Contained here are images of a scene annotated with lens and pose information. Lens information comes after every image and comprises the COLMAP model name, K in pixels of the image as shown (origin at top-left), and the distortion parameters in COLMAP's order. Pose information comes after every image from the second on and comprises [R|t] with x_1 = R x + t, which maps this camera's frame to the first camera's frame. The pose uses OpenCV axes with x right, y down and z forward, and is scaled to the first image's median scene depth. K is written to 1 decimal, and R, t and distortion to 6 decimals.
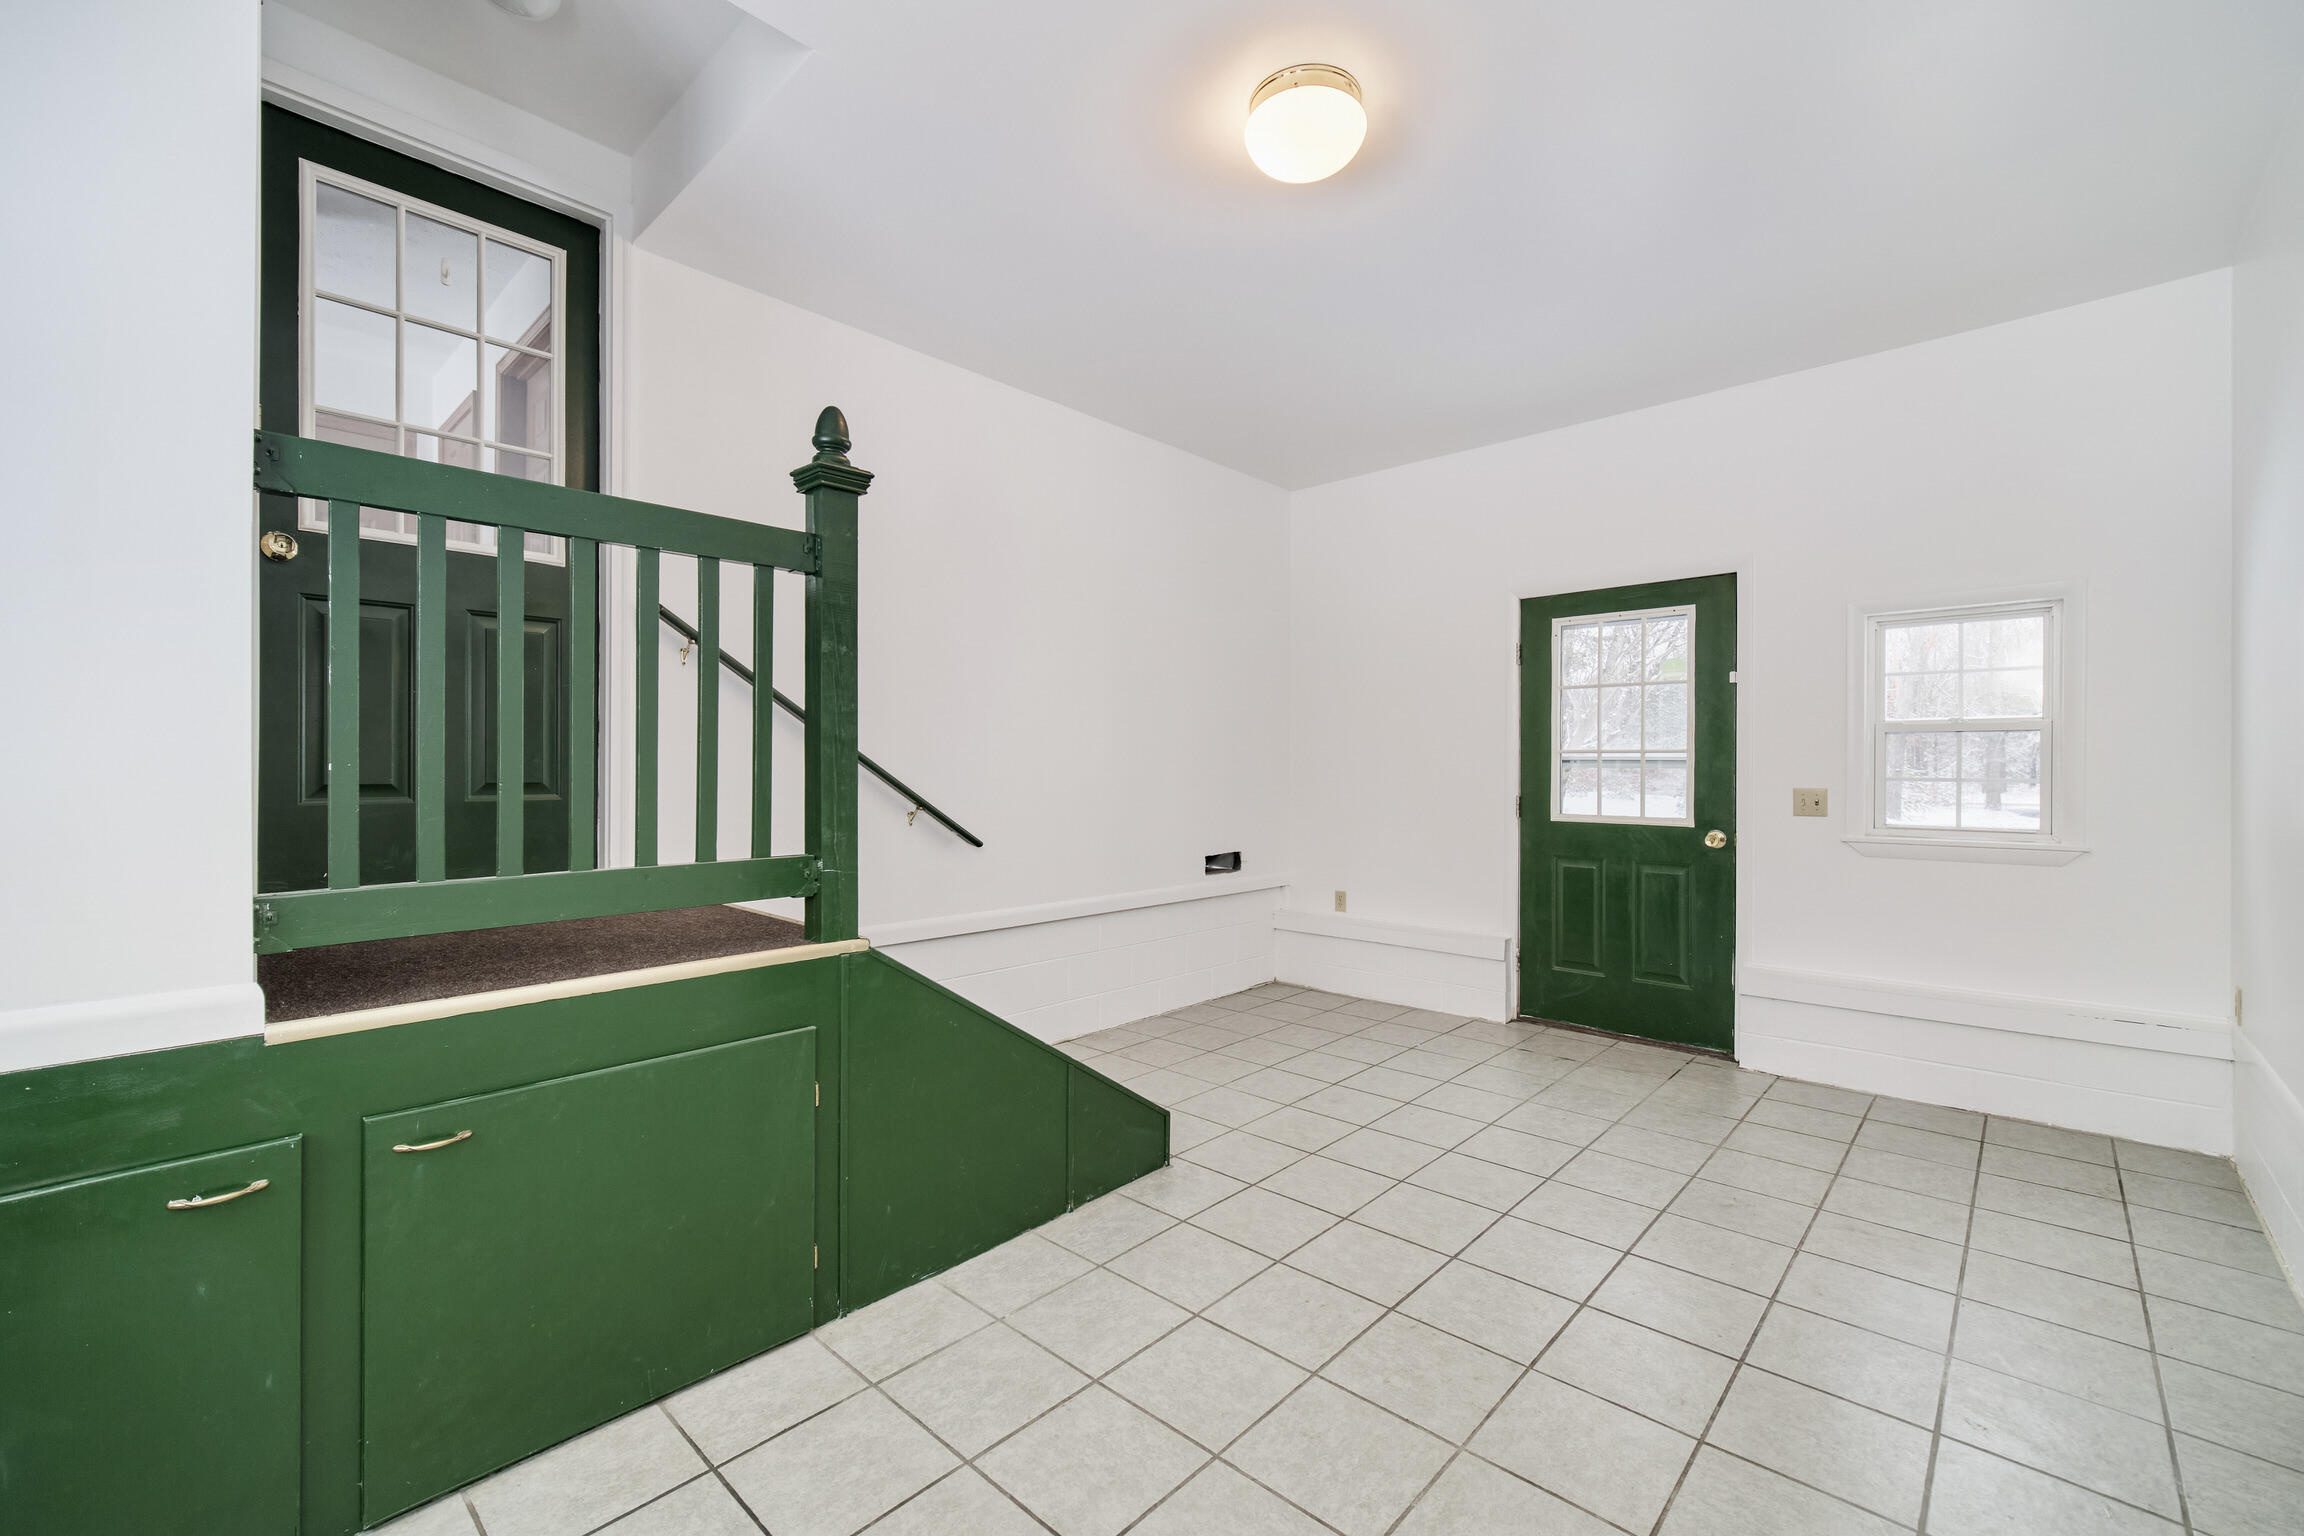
lens RADIAL K [[958.2, 0, 1160.1], [0, 958.2, 763.7], [0, 0, 1]] dist [-0.002927, 0.000610]
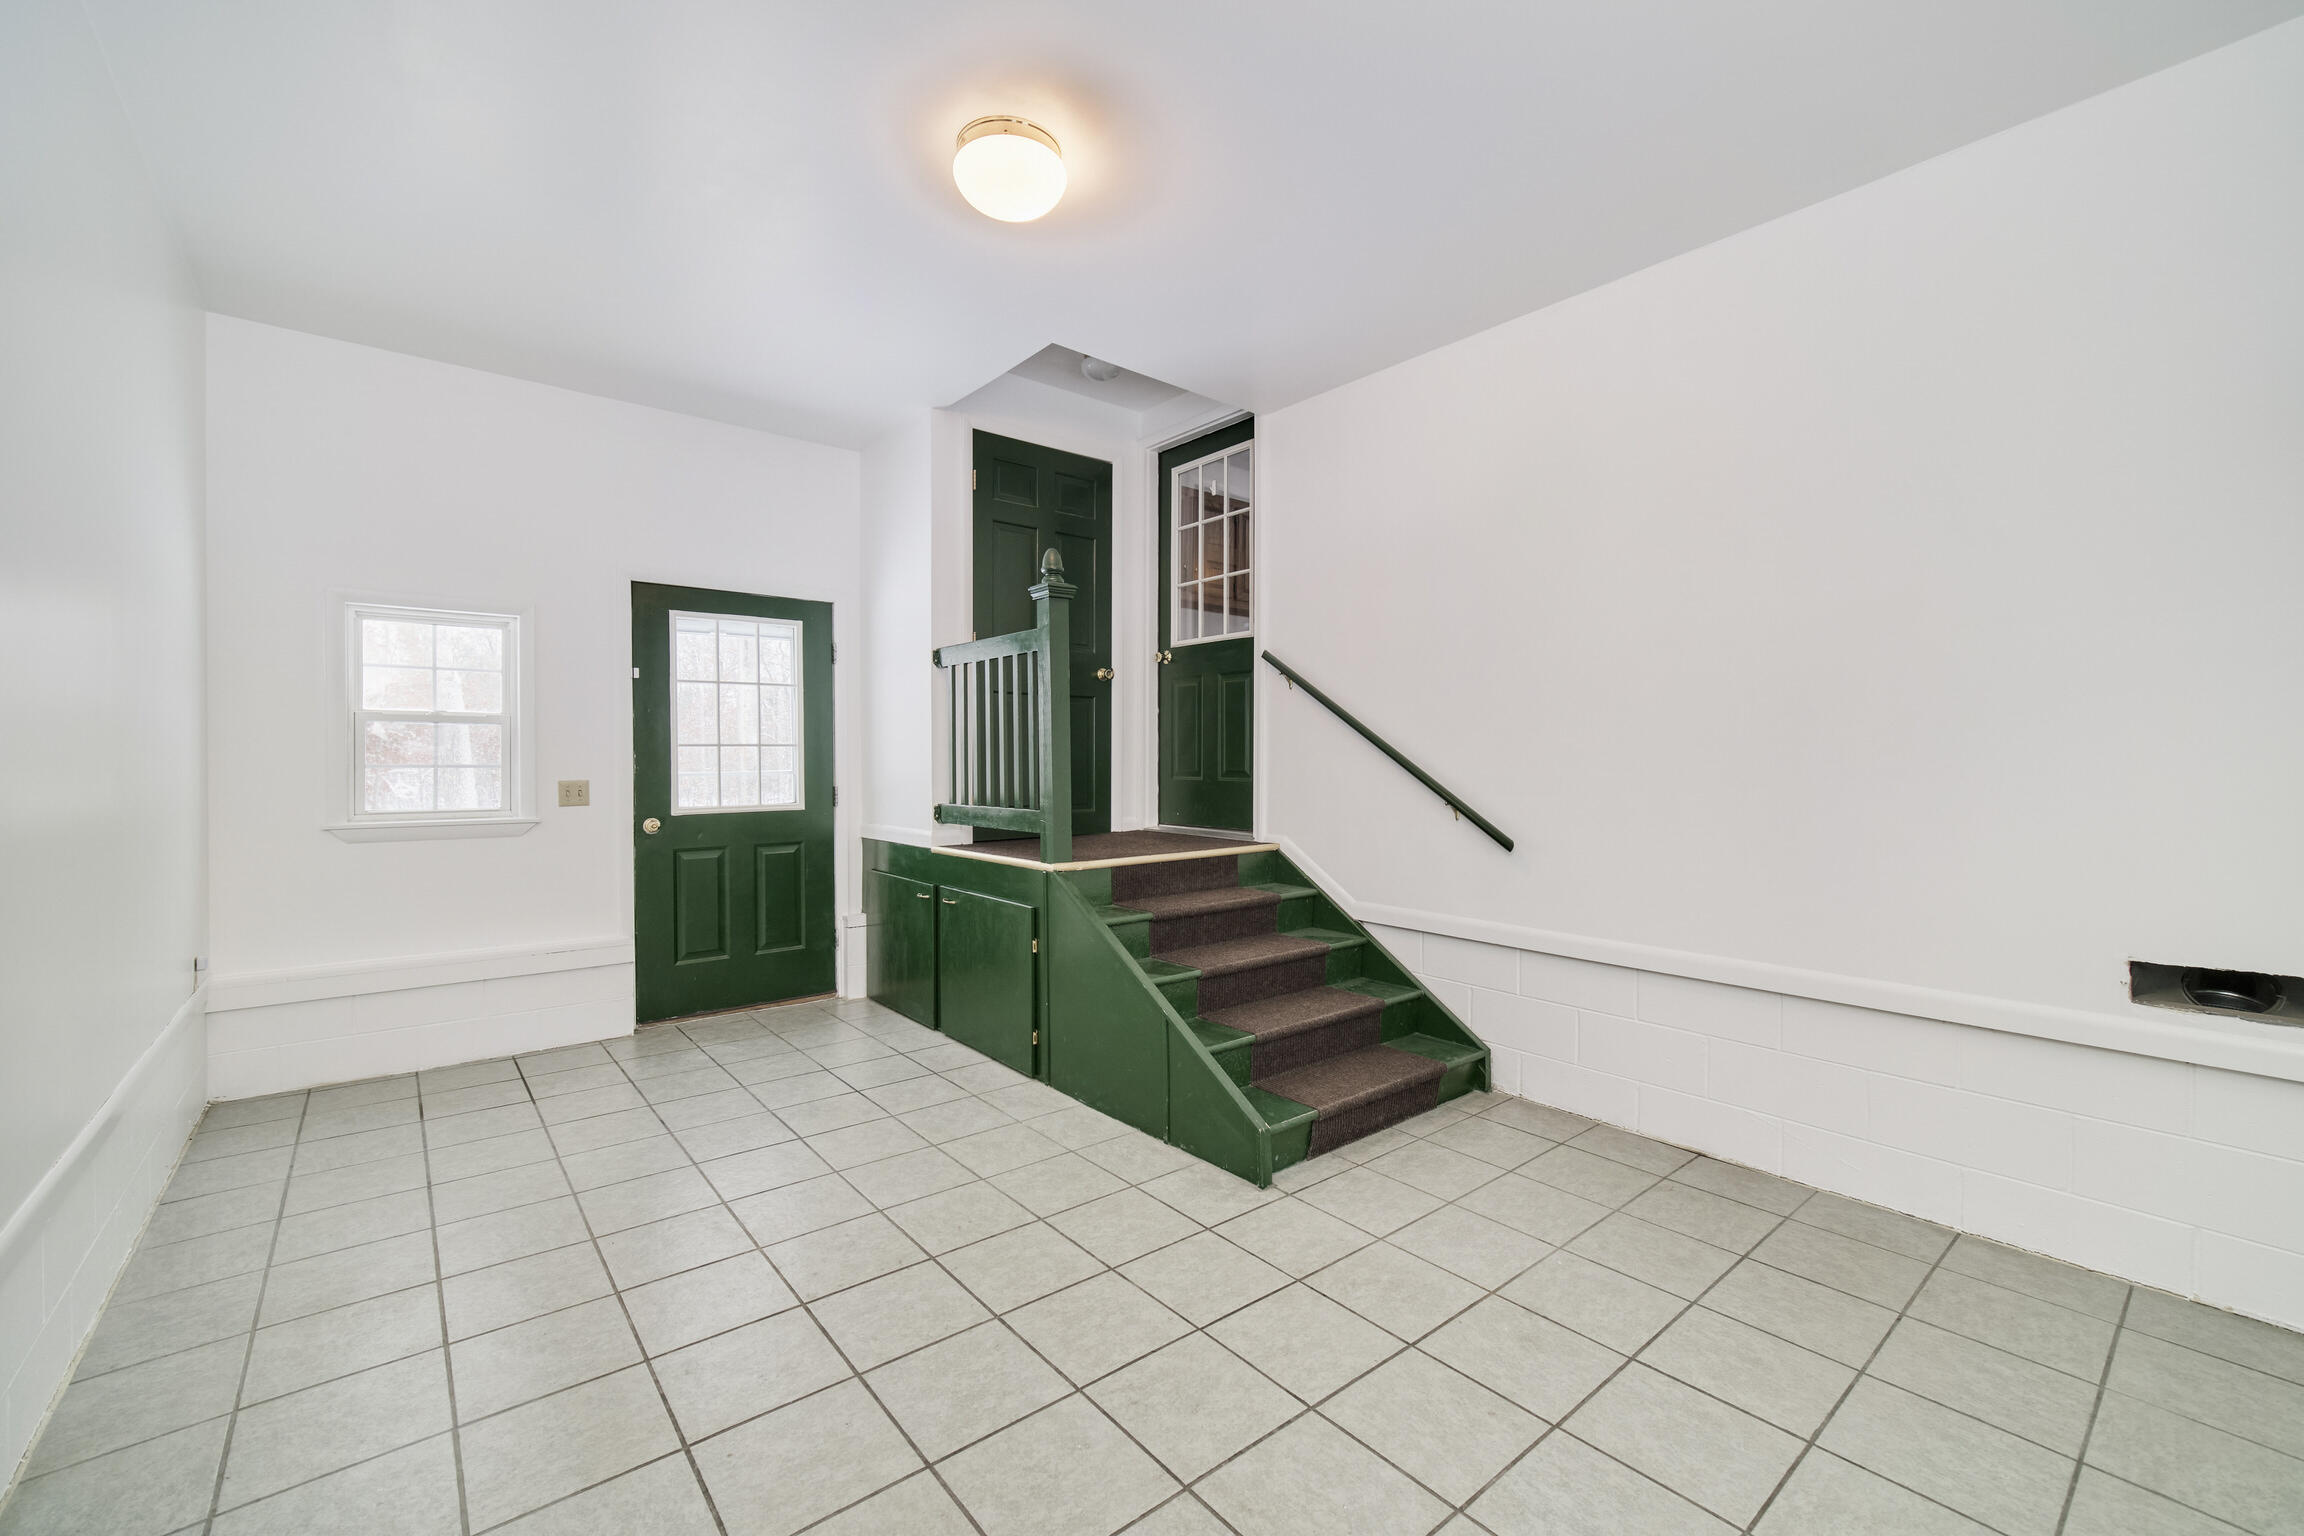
lens RADIAL K [[919.2, 0, 1157.7], [0, 919.2, 769.7], [0, 0, 1]] dist [0.002996, 0.000114]
pose [[-0.124291, 0.012846, -0.992163, 1.182126], [0.003303, 0.999916, 0.012533, -0.004425], [0.992240, -0.001719, -0.124323, 1.311401]]
